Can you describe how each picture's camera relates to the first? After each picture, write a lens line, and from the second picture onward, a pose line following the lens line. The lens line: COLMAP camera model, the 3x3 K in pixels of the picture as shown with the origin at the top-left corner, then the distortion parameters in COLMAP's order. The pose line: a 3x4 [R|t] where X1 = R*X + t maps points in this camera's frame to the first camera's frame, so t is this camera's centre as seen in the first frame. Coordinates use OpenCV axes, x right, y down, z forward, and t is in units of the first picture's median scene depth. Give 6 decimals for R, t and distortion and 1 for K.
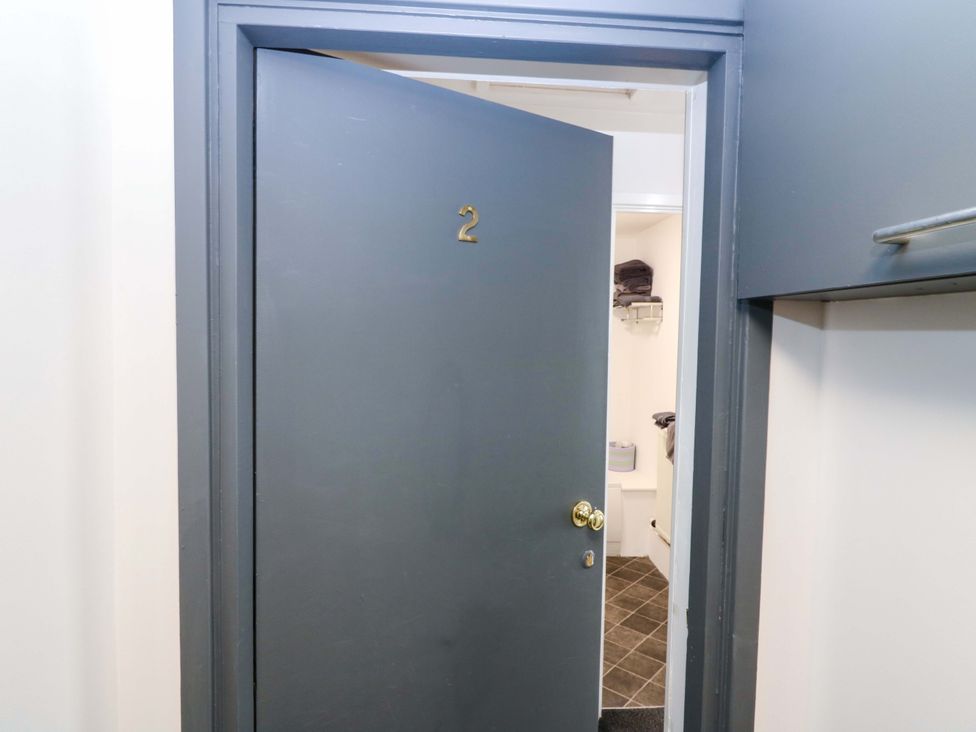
lens RADIAL K [[510.6, 0, 492.7], [0, 510.6, 354.9], [0, 0, 1]] dist [0.002019, -0.016190]
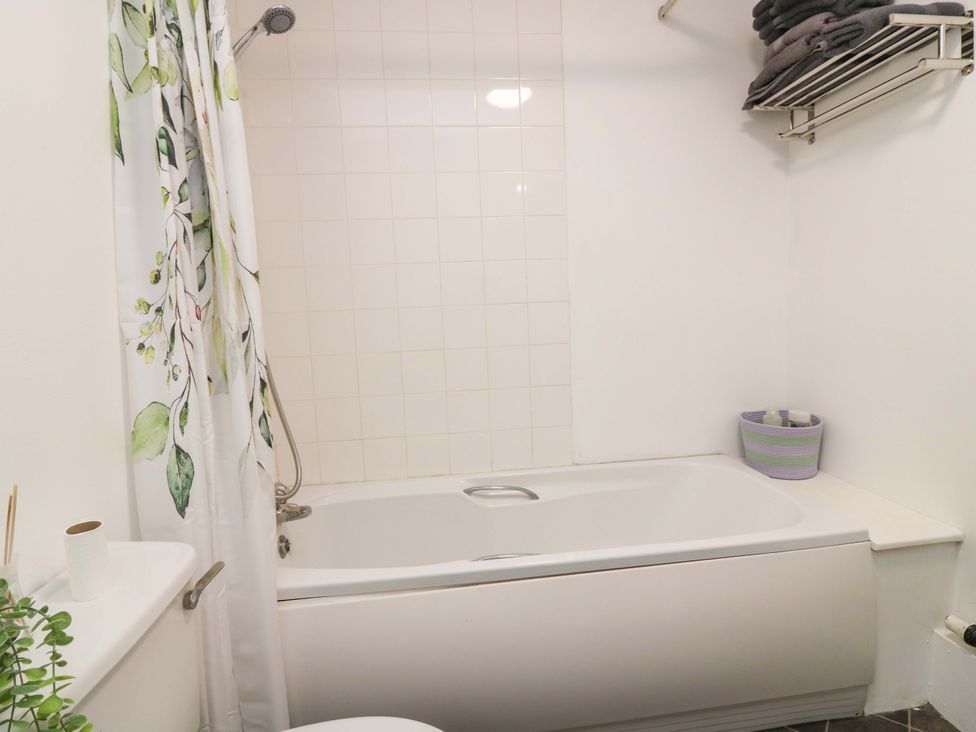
lens RADIAL K [[510.6, 0, 492.7], [0, 510.6, 354.9], [0, 0, 1]] dist [0.002019, -0.016190]
pose [[0.997465, -0.063775, 0.031553, -0.020274], [0.061506, 0.995768, 0.068290, 0.085335], [-0.035775, -0.066176, 0.997166, 0.655728]]
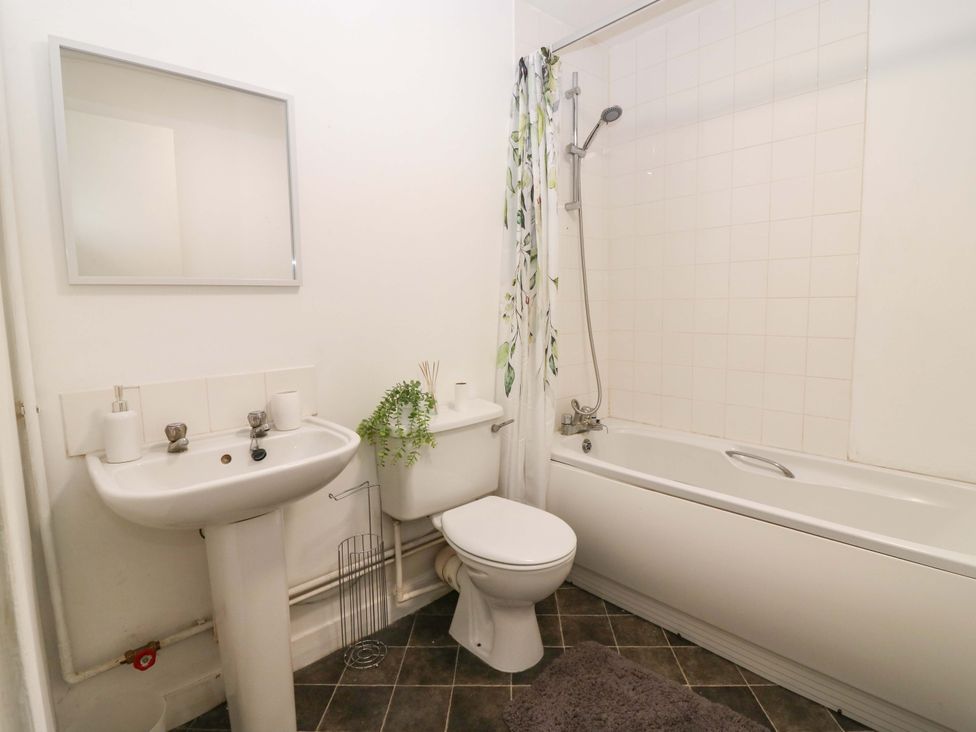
lens RADIAL K [[510.6, 0, 492.7], [0, 510.6, 354.9], [0, 0, 1]] dist [0.002019, -0.016190]
pose [[0.625304, 0.052362, -0.778622, 0.249739], [0.003471, 0.997550, 0.069873, 0.091986], [0.780373, -0.046395, 0.623590, 0.557718]]
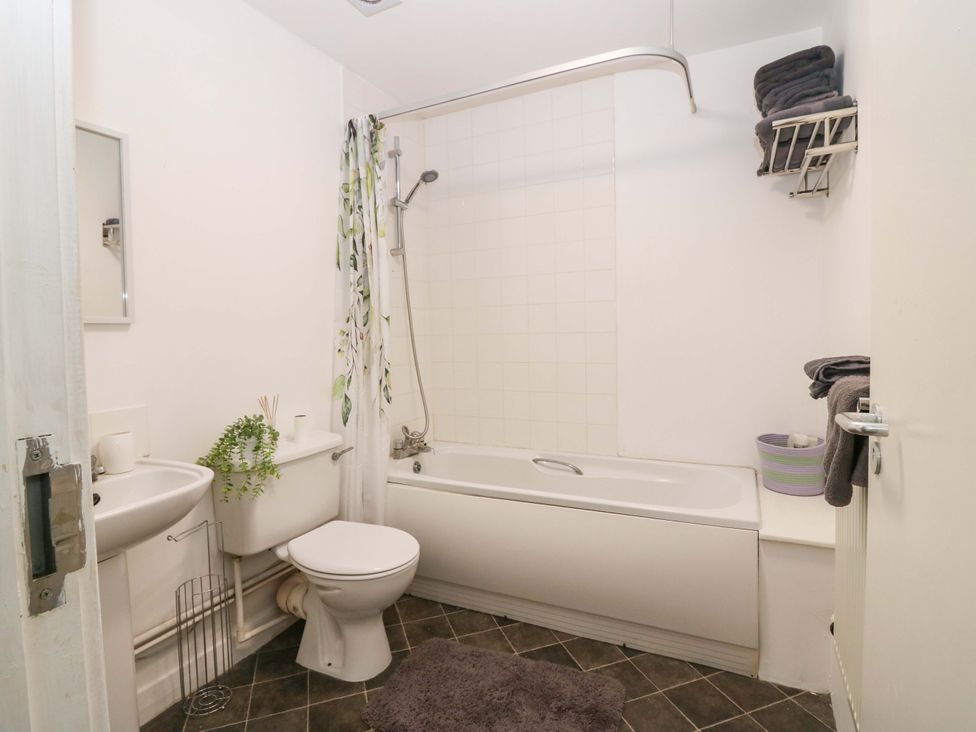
lens RADIAL K [[510.6, 0, 492.7], [0, 510.6, 354.9], [0, 0, 1]] dist [0.002019, -0.016190]
pose [[0.865740, -0.014321, -0.500290, 0.276187], [0.021376, 0.999736, 0.008374, 0.092251], [0.500038, -0.017944, 0.865818, 0.487144]]
